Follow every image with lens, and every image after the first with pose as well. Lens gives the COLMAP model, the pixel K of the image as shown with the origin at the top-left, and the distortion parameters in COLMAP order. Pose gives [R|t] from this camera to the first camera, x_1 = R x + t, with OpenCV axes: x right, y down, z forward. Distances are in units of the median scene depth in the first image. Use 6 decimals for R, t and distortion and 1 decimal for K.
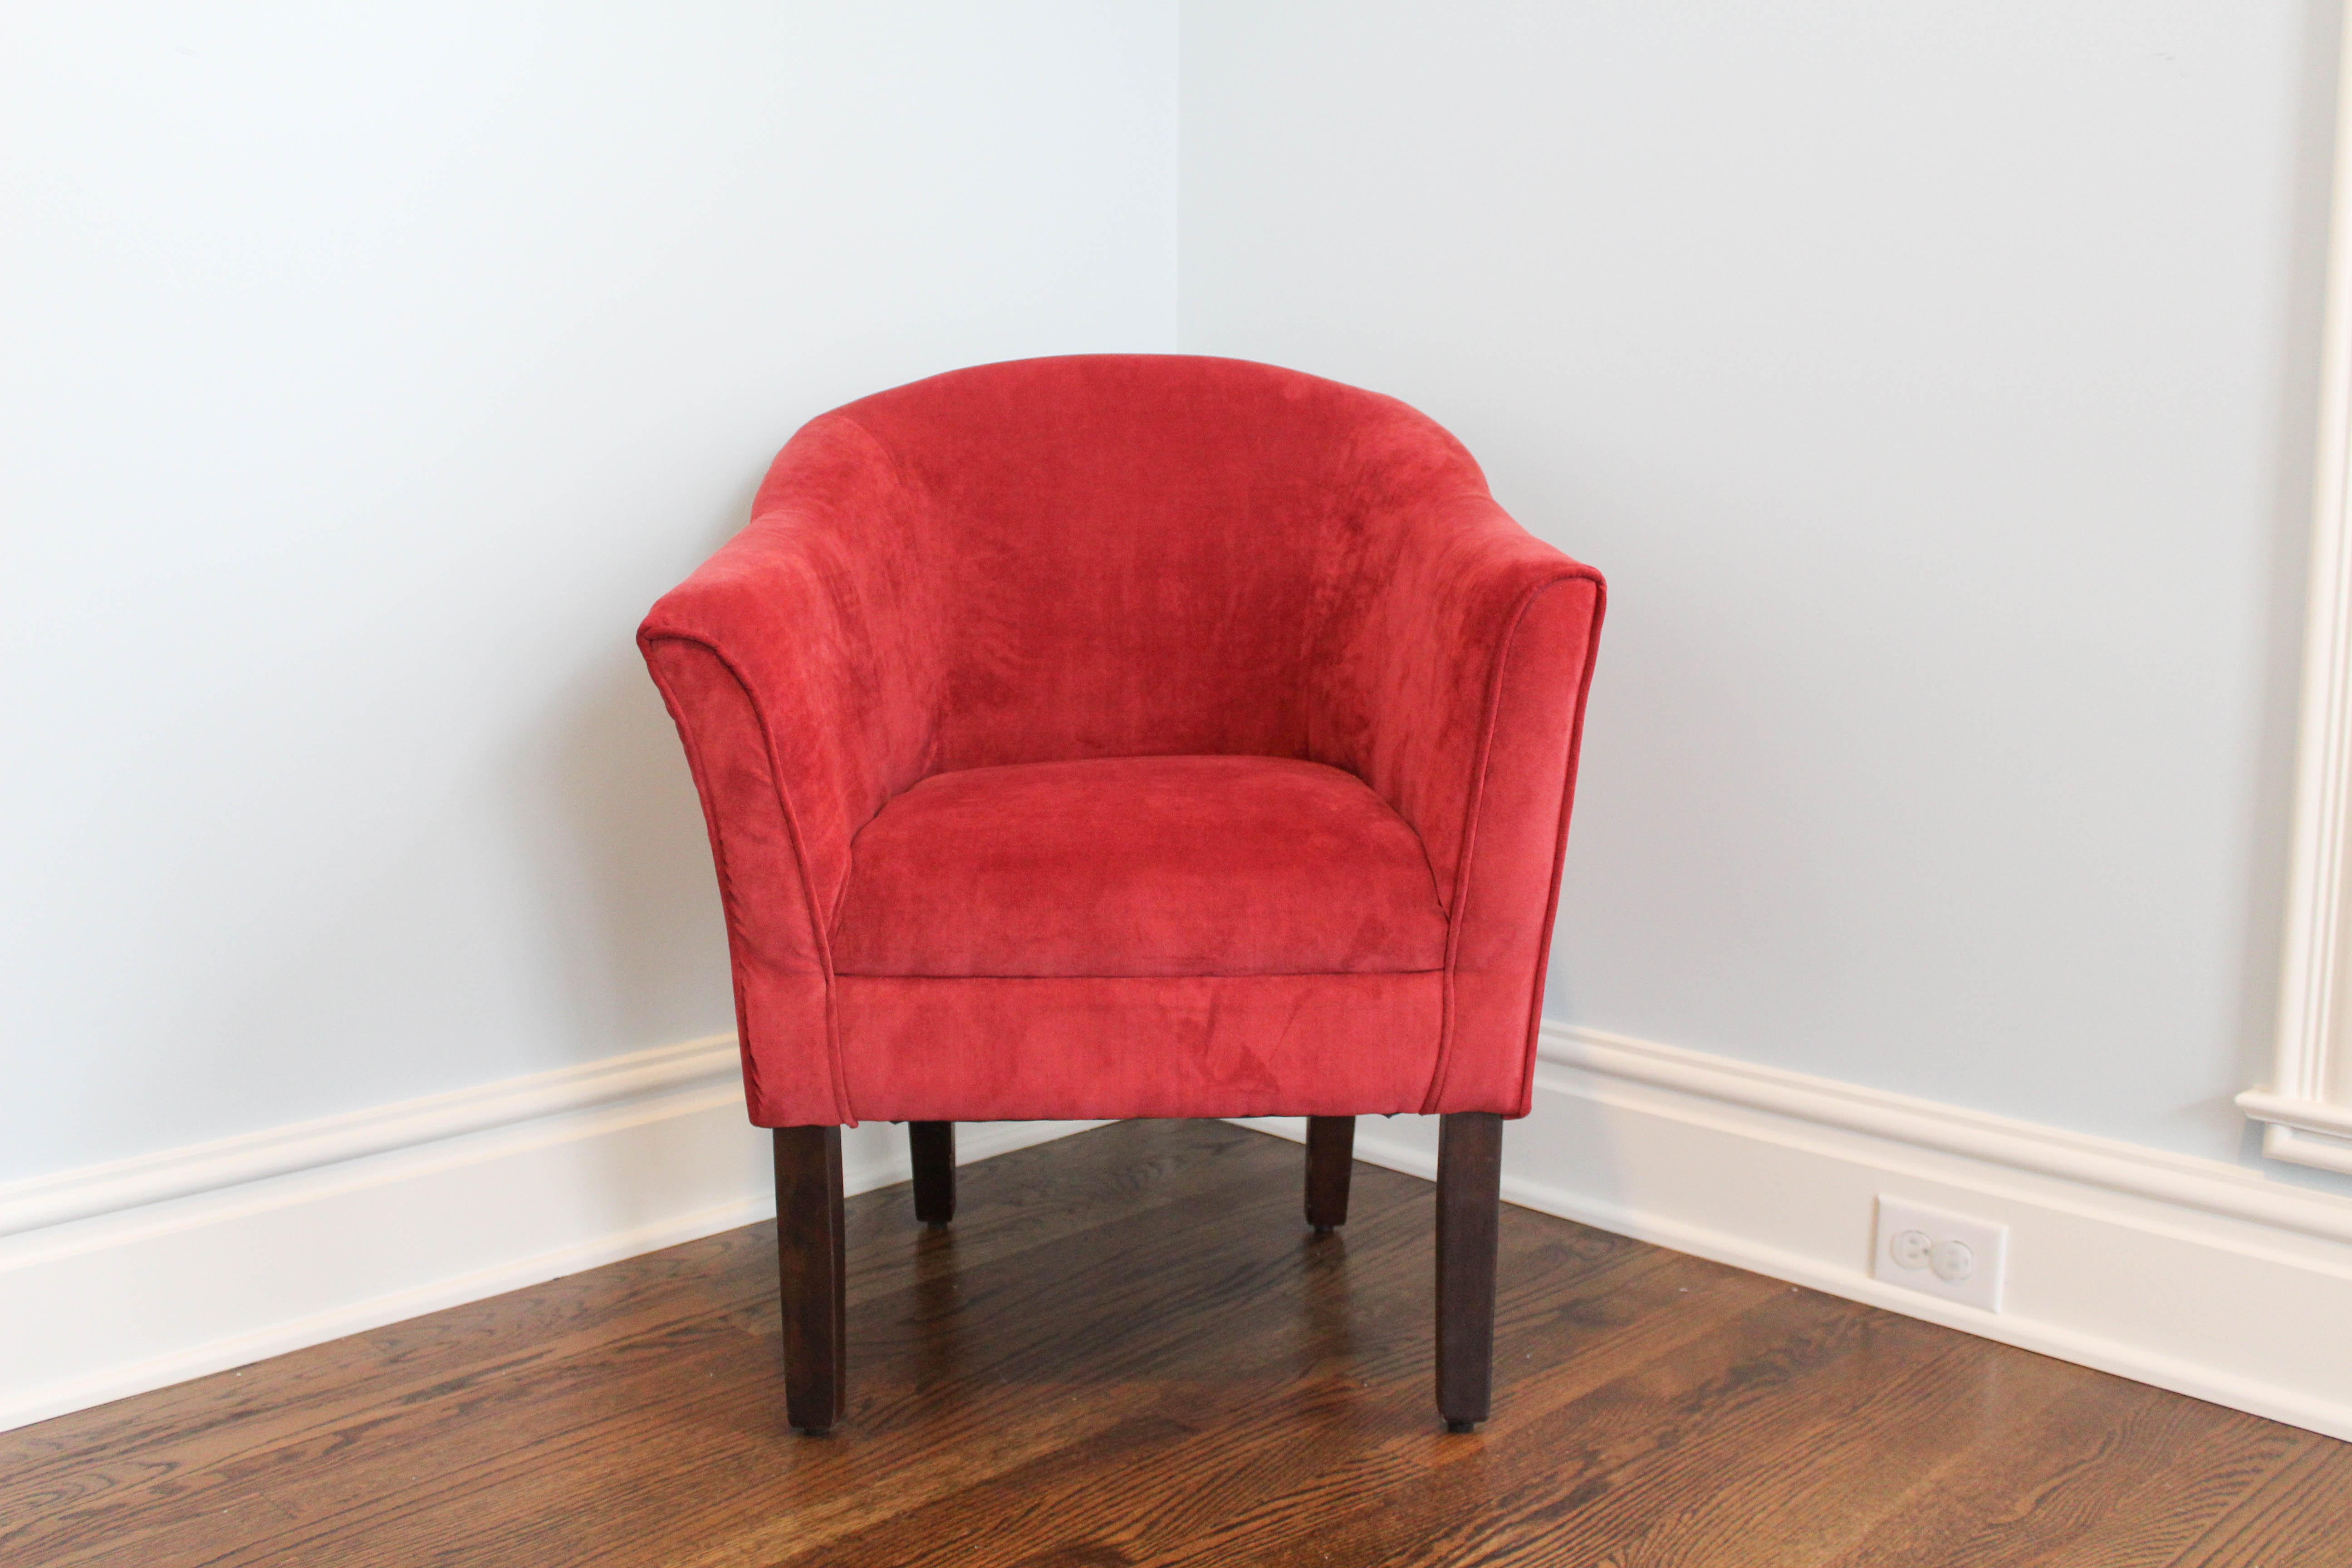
lens RADIAL K [[2266.8, 0, 1176.0], [0, 2266.8, 784.0], [0, 0, 1]] dist [-0.095994, 0.106865]
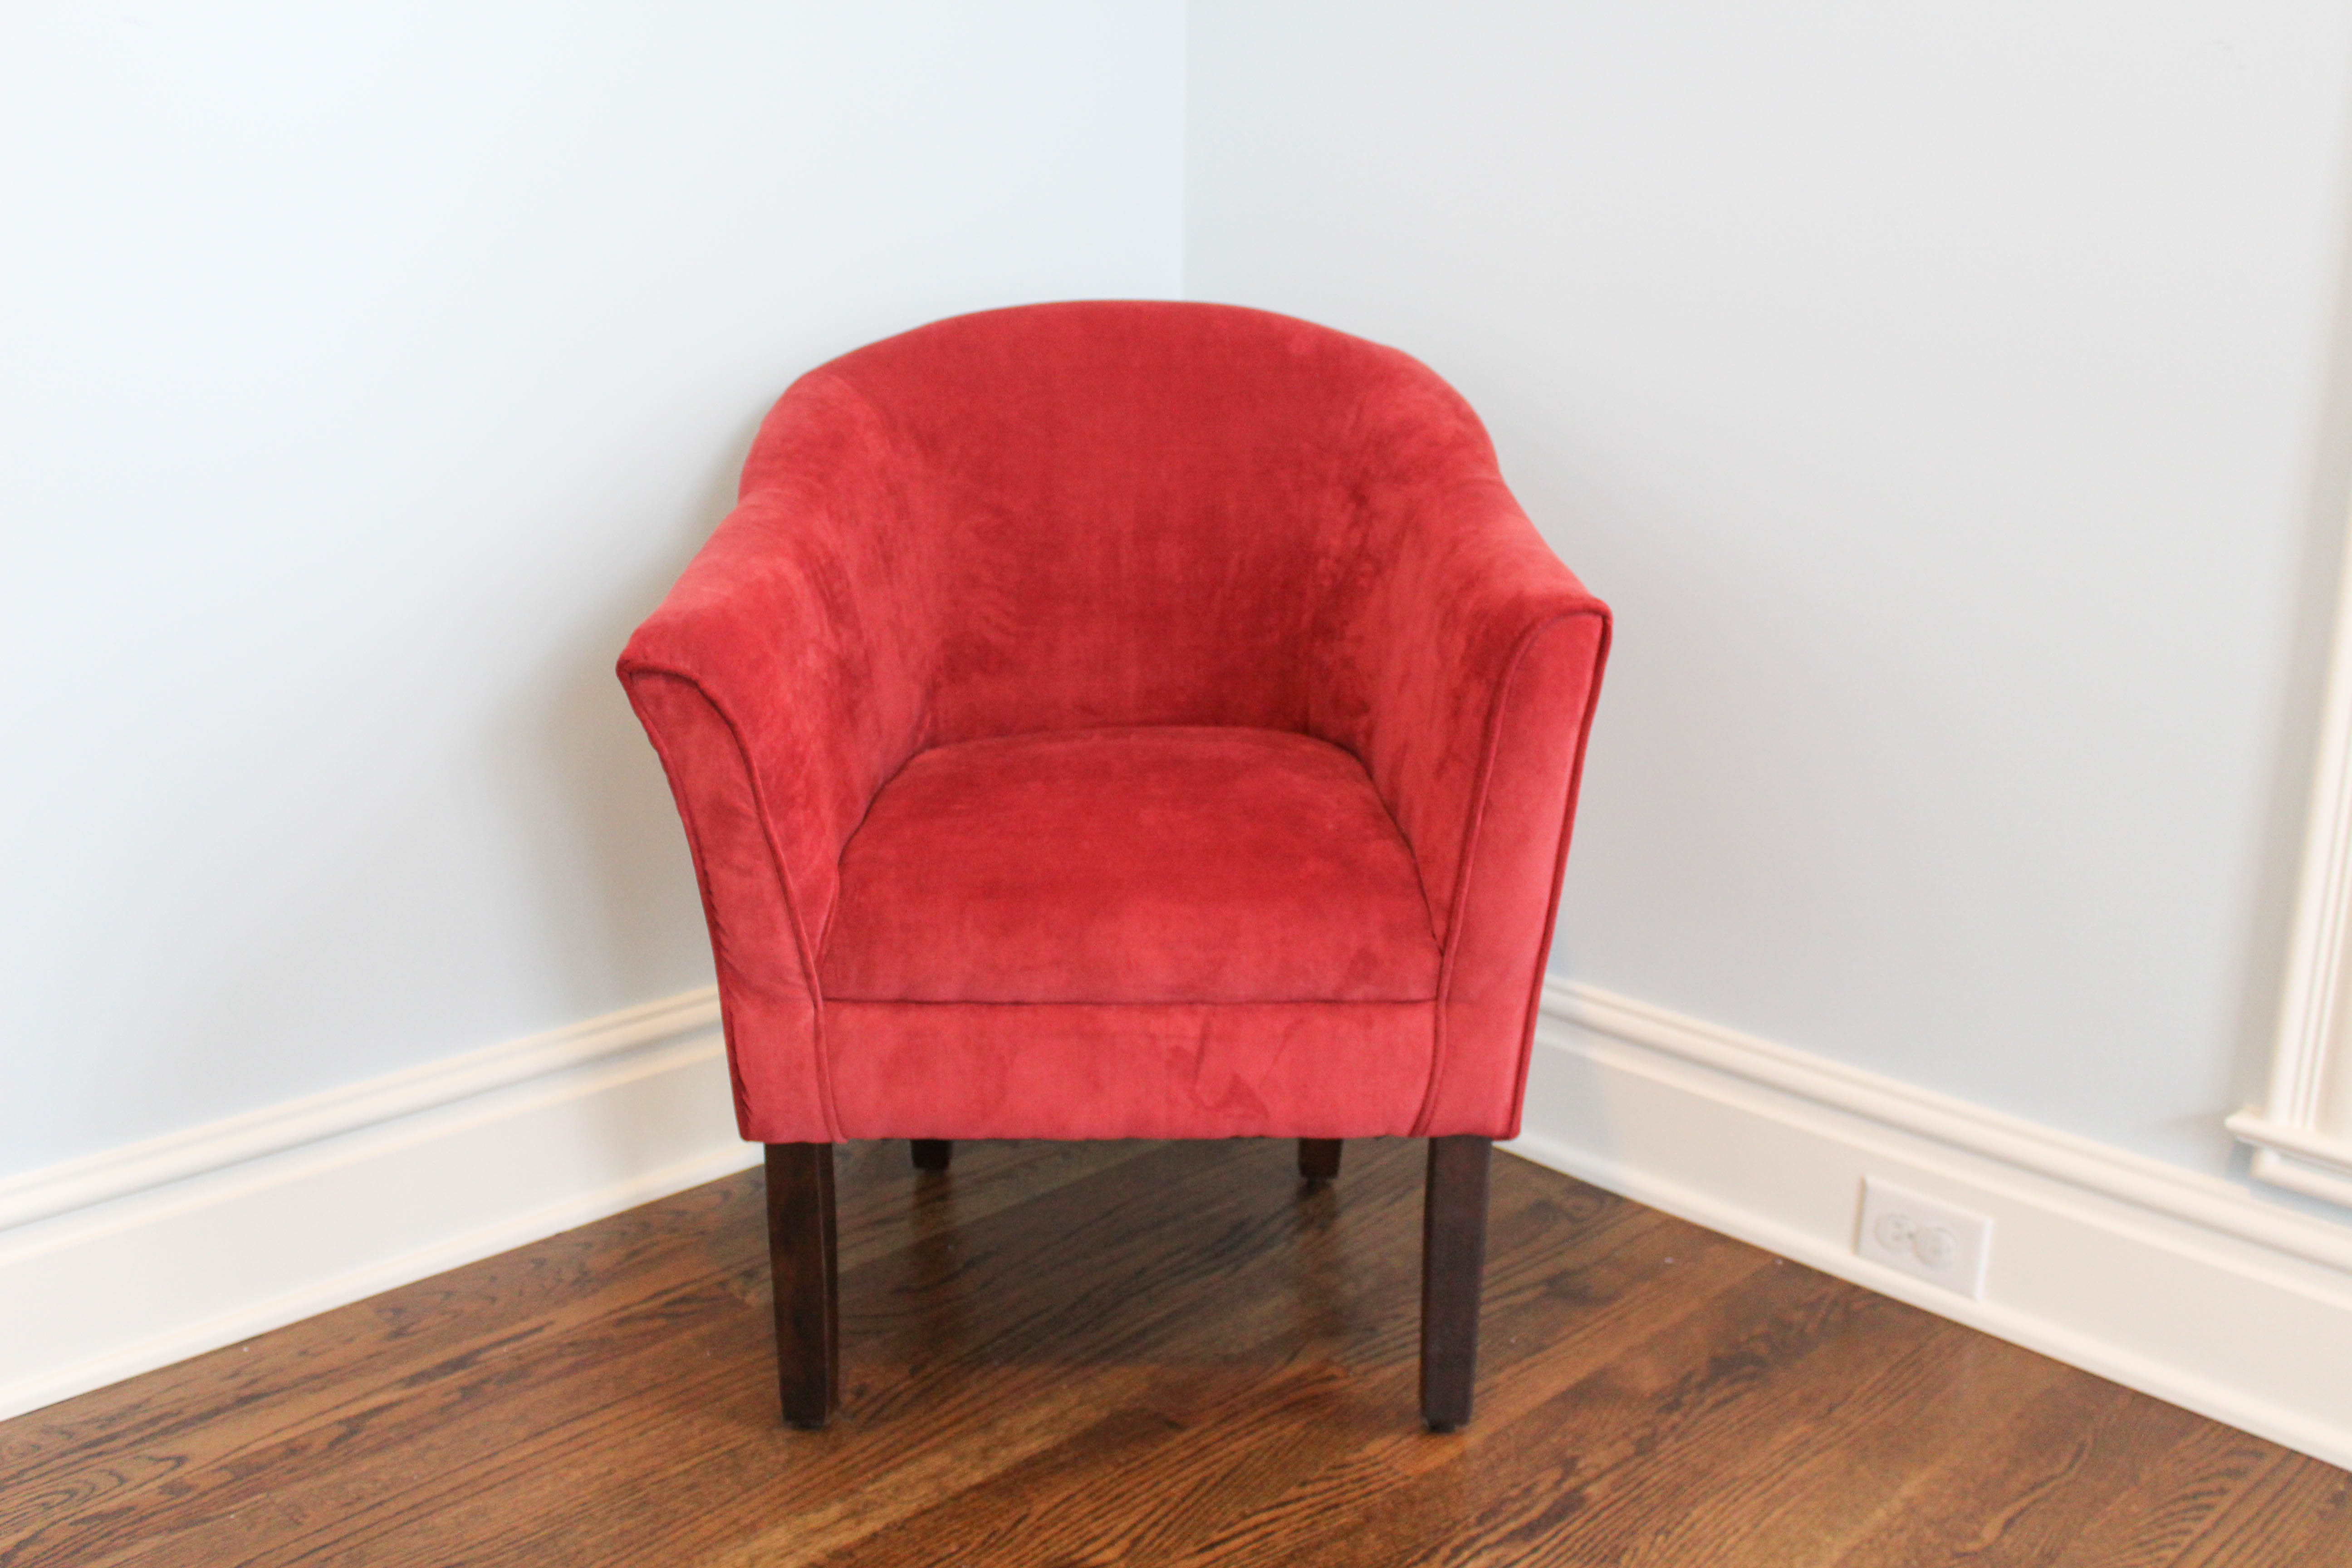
lens RADIAL K [[2243.0, 0, 1182.2], [0, 2243.0, 785.3], [0, 0, 1]] dist [-0.099731, 0.108583]
pose [[0.999924, 0.011544, -0.004342, 0.009990], [-0.010958, 0.993085, 0.116887, -0.123094], [0.005662, -0.116830, 0.993136, 0.034261]]
